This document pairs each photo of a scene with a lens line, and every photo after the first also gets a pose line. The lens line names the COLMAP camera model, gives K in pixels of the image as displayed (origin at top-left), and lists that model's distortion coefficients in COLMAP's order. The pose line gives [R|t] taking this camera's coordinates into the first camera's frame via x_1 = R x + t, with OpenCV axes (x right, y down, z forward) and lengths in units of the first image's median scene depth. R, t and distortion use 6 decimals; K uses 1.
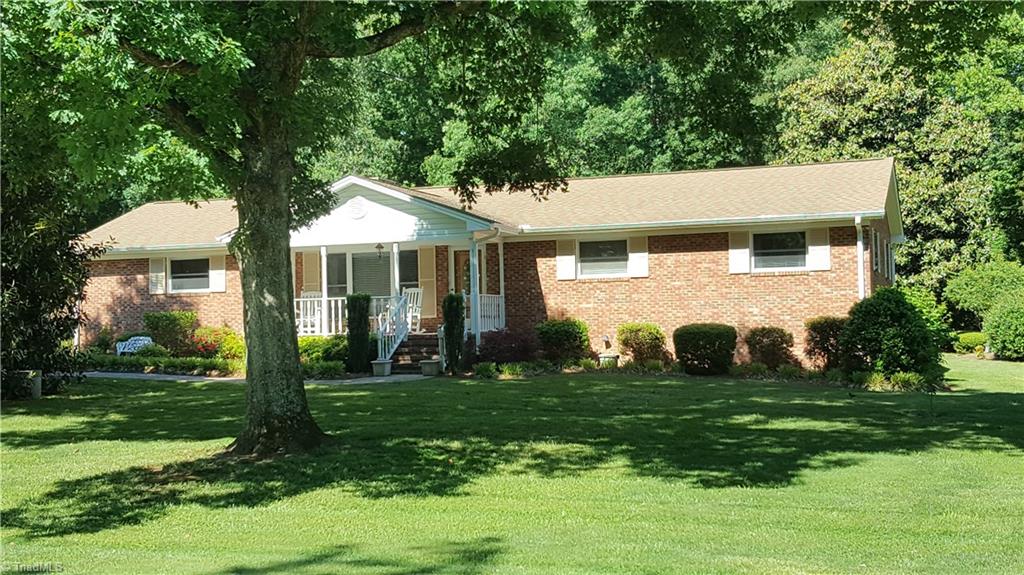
lens RADIAL K [[758.4, 0, 512.0], [0, 758.4, 287.5], [0, 0, 1]] dist [0.057573, -0.000090]
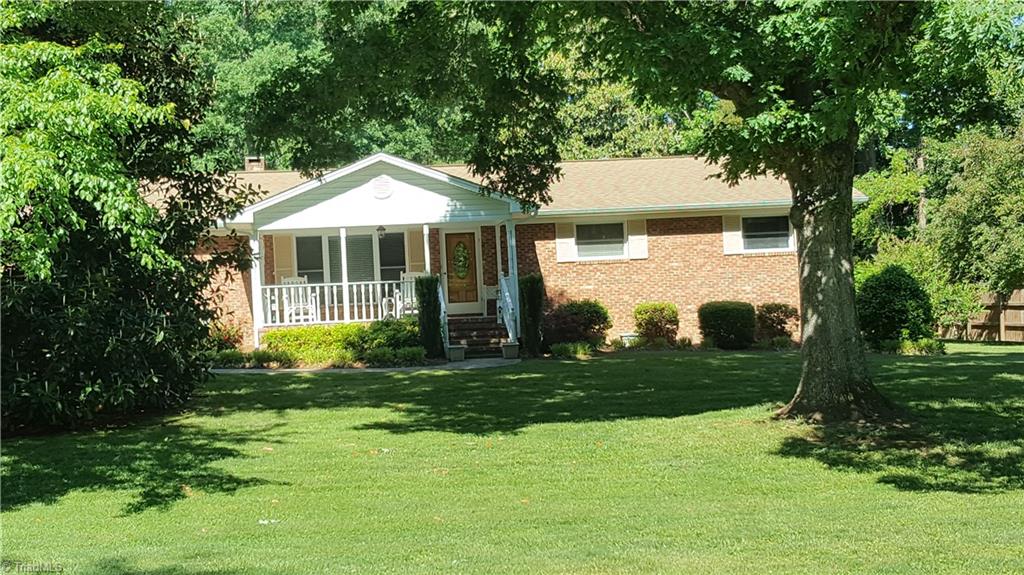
lens RADIAL K [[758.4, 0, 512.0], [0, 758.4, 287.5], [0, 0, 1]] dist [0.057573, -0.000090]
pose [[0.969874, -0.016092, 0.243077, -0.259621], [0.012191, 0.999772, 0.017545, 0.005355], [-0.243304, -0.014053, 0.969848, 0.036396]]
